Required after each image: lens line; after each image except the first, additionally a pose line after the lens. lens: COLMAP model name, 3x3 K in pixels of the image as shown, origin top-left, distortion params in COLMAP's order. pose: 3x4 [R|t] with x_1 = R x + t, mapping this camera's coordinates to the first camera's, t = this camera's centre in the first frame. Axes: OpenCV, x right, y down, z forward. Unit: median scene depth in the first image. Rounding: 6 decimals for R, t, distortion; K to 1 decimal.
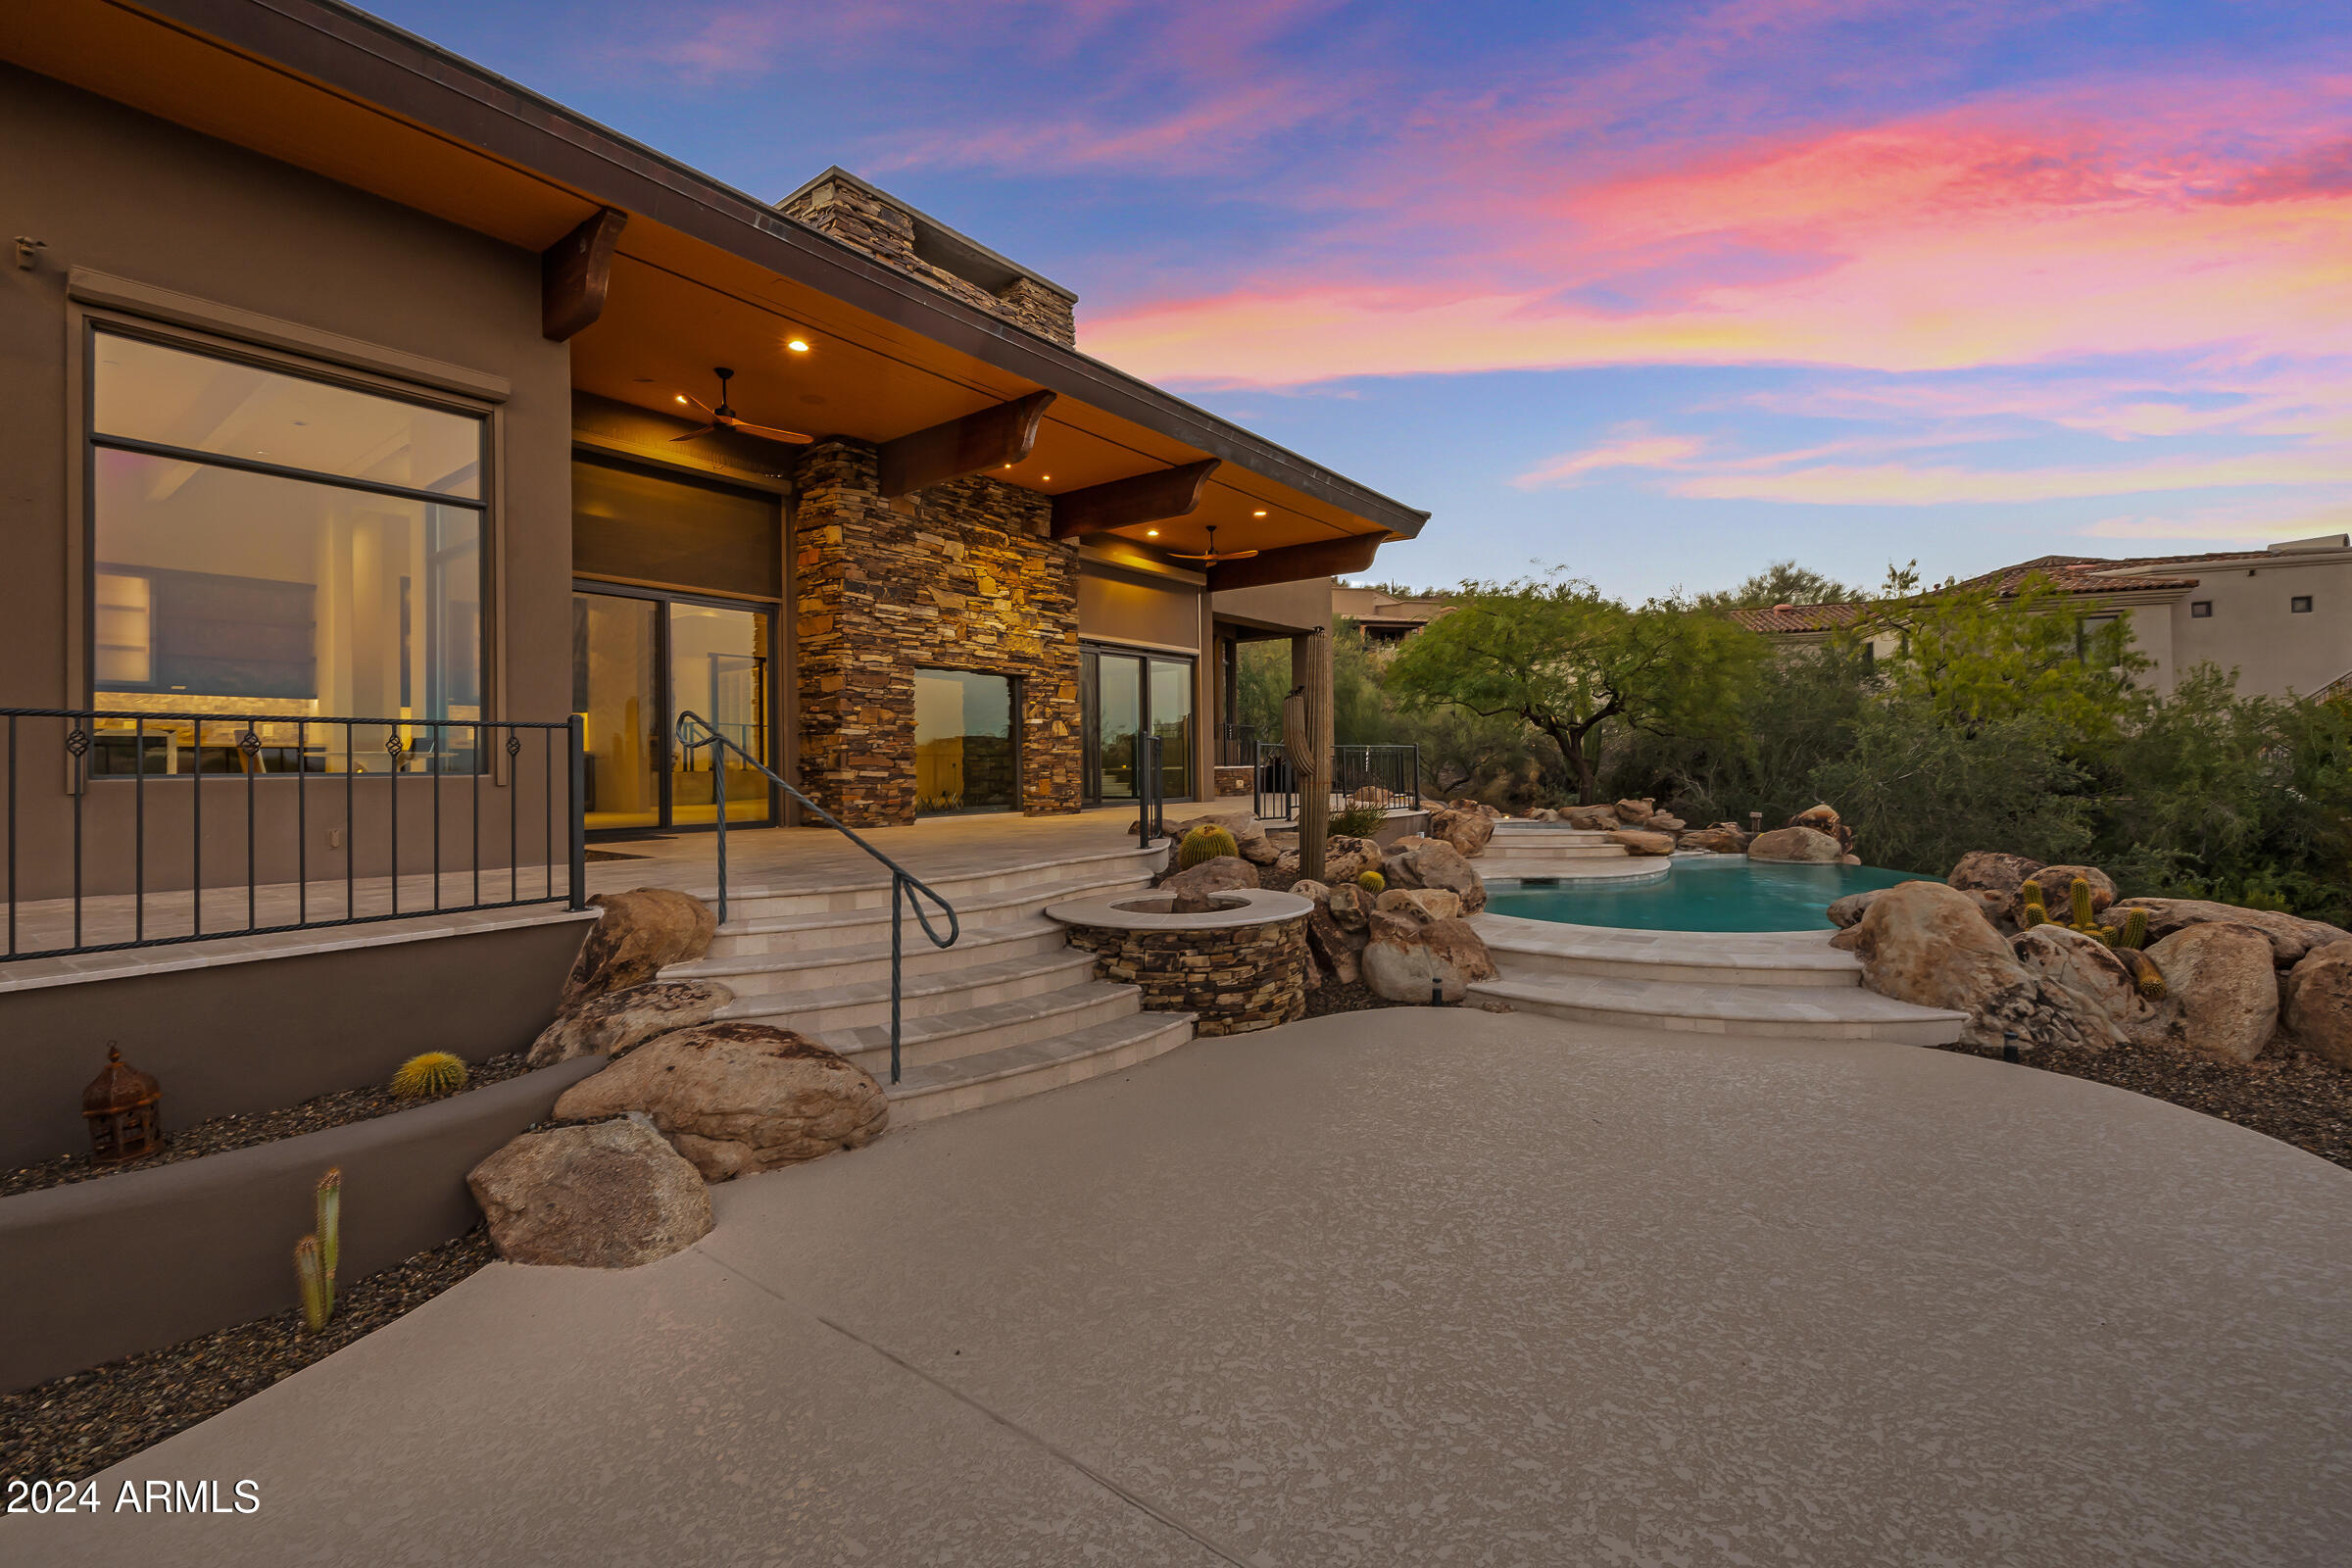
lens RADIAL K [[979.0, 0, 1190.5], [0, 979.0, 763.6], [0, 0, 1]] dist [0.002028, 0.000064]
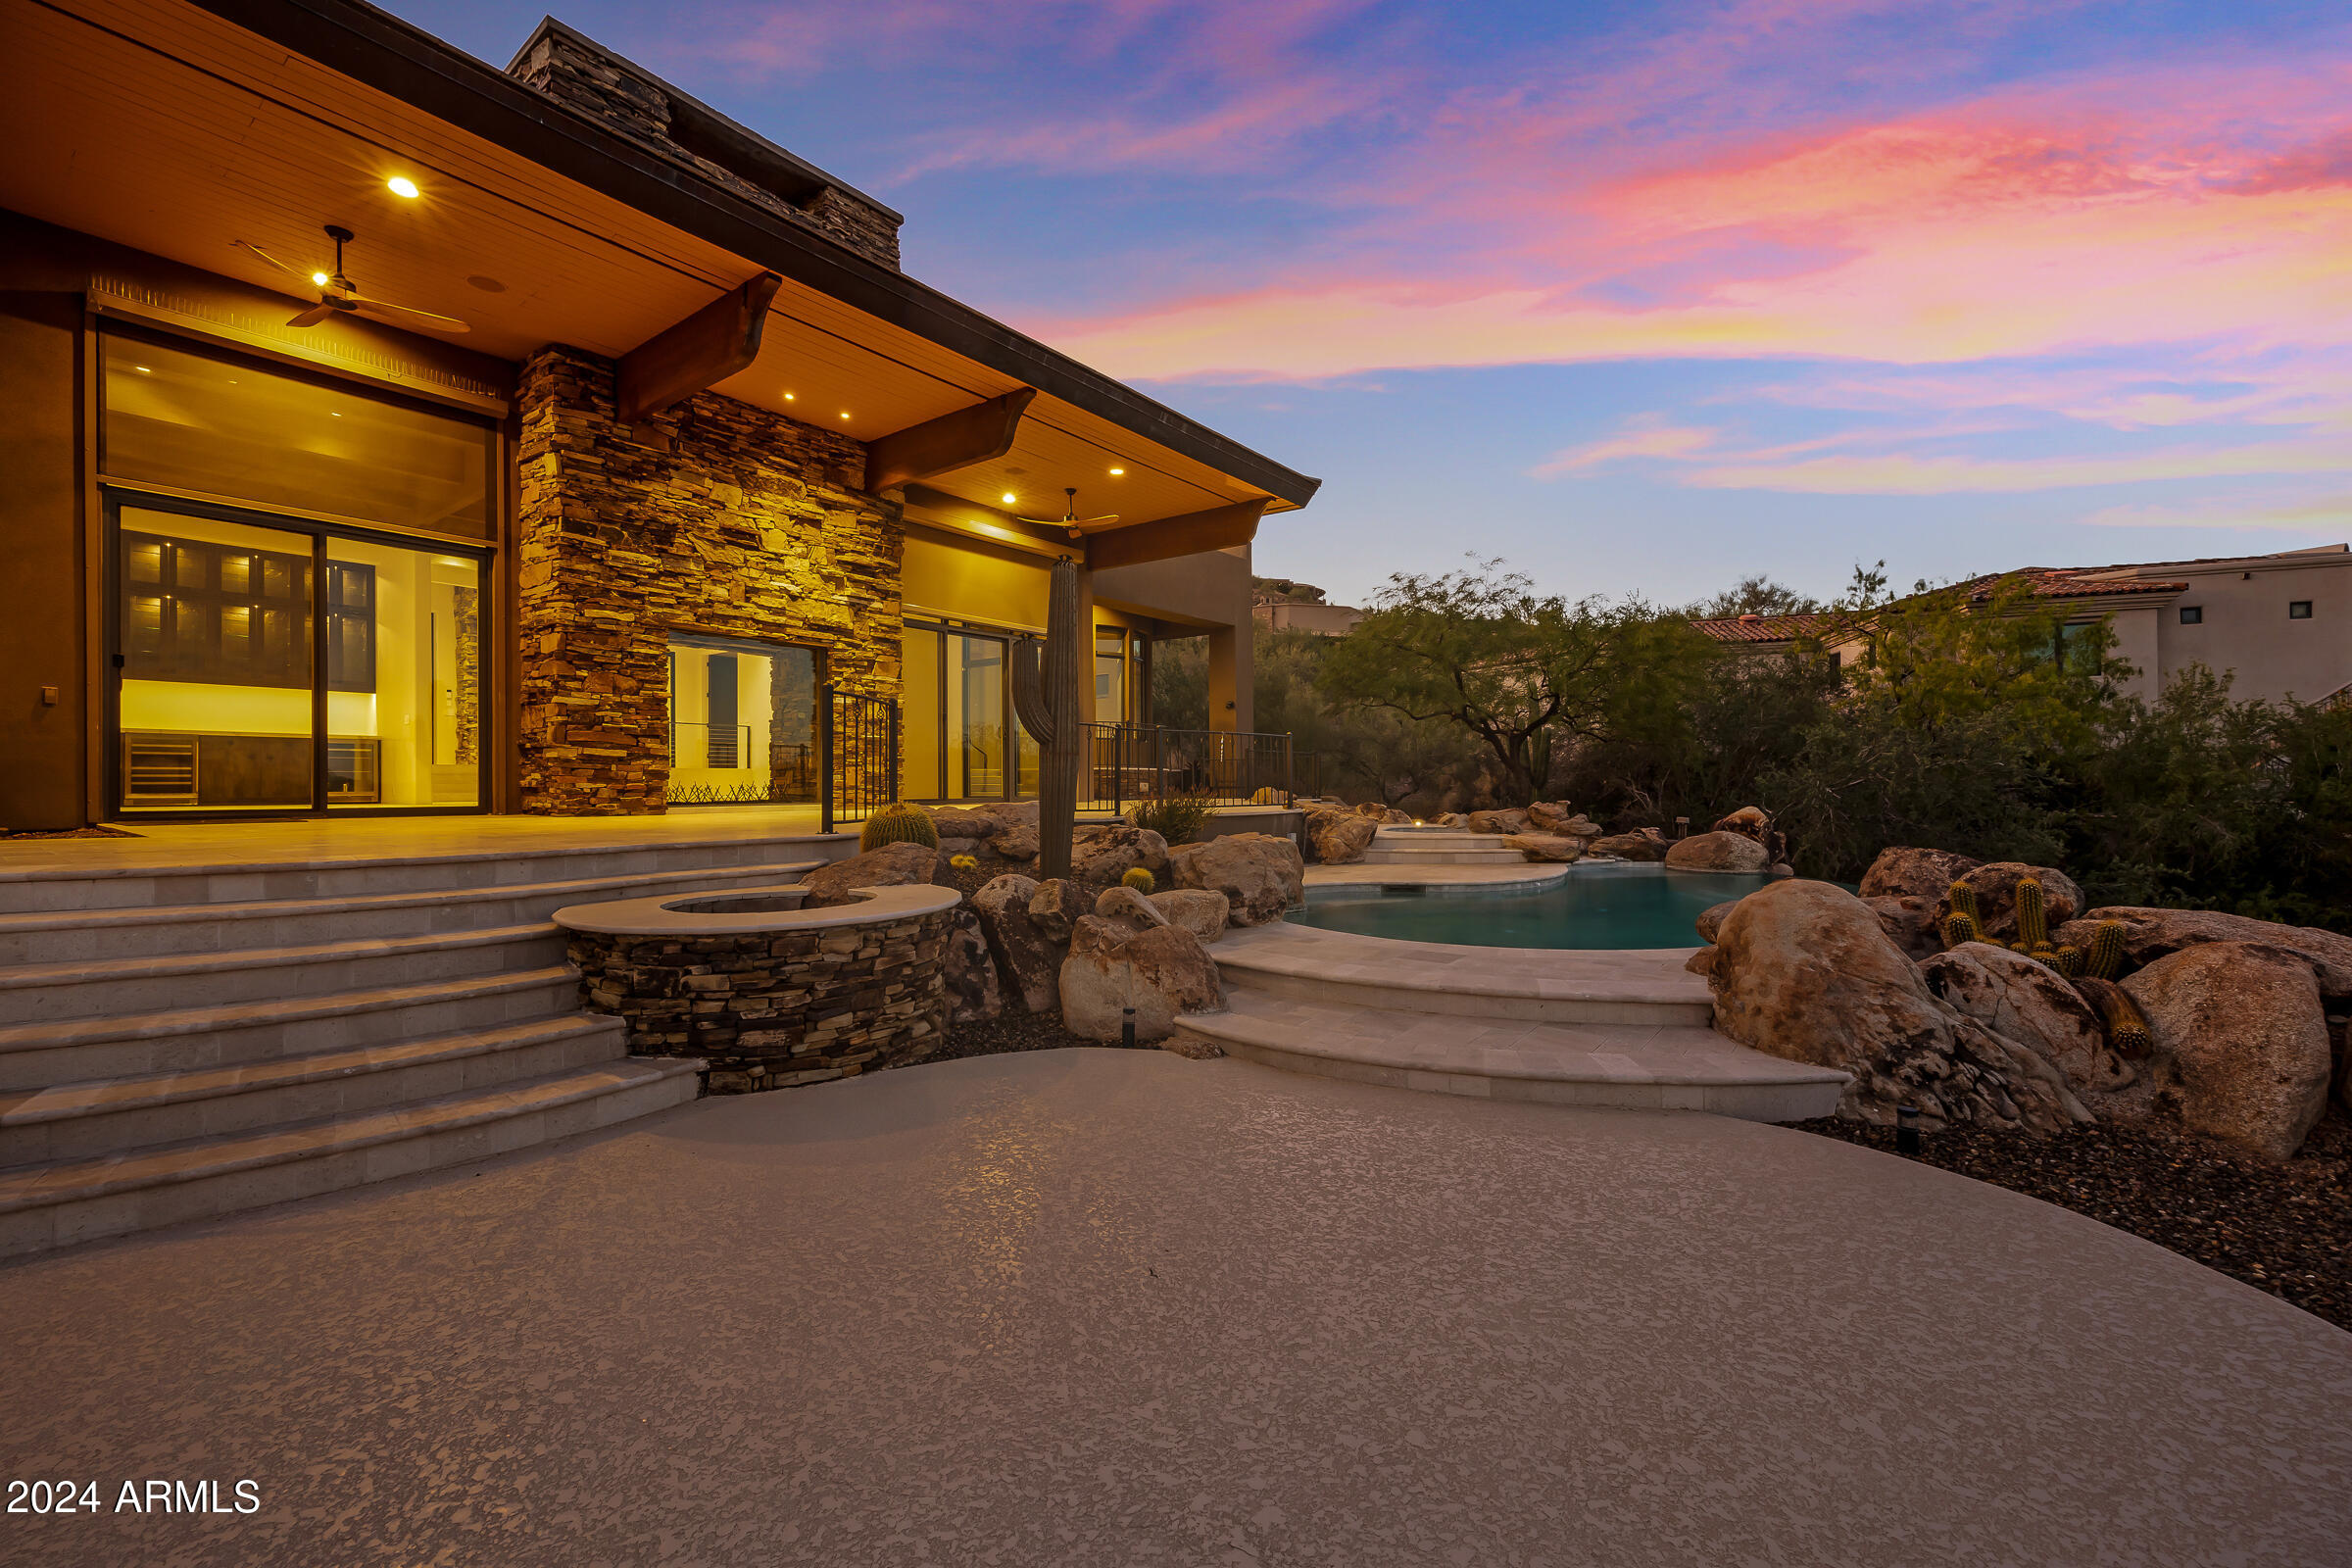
lens RADIAL K [[961.0, 0, 1176.0], [0, 961.0, 784.0], [0, 0, 1]] dist [0.012178, -0.000025]
pose [[0.999946, 0.009878, -0.003088, 0.169029], [-0.009869, 0.999947, 0.002839, 0.030492], [0.003116, -0.002809, 0.999991, 0.171714]]
